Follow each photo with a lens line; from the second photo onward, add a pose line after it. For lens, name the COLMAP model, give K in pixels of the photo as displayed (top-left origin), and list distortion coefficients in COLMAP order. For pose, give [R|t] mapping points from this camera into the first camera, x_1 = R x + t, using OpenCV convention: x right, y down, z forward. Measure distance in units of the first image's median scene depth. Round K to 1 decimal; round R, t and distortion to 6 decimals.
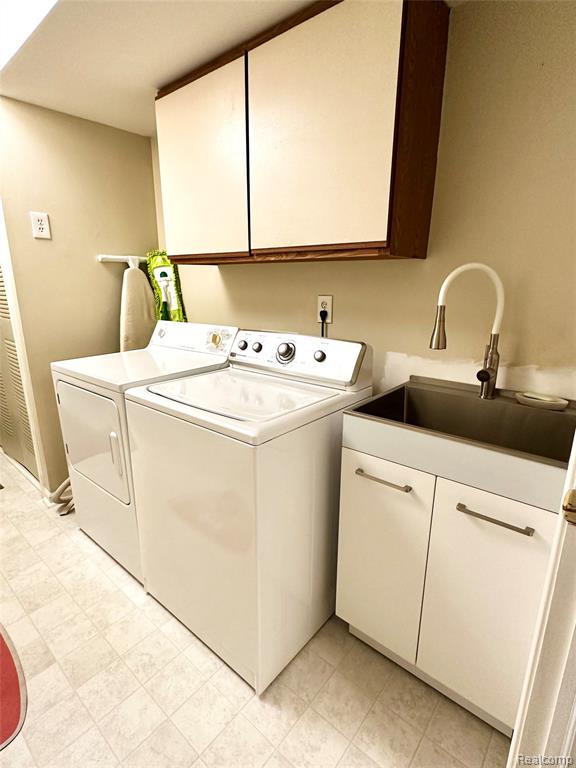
lens RADIAL K [[388.6, 0, 284.7], [0, 388.6, 382.4], [0, 0, 1]] dist [-0.000286, 0.001939]
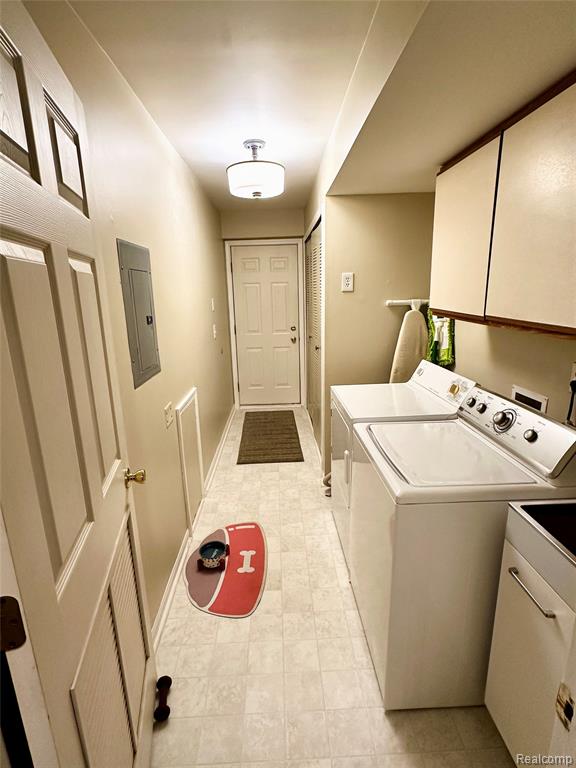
lens RADIAL K [[388.6, 0, 286.6], [0, 388.6, 383.3], [0, 0, 1]] dist [-0.000286, 0.001939]
pose [[0.676156, 0.161232, -0.718900, 0.282676], [-0.161702, 0.984445, 0.068699, -0.132116], [0.718794, 0.069796, 0.691711, -0.062573]]
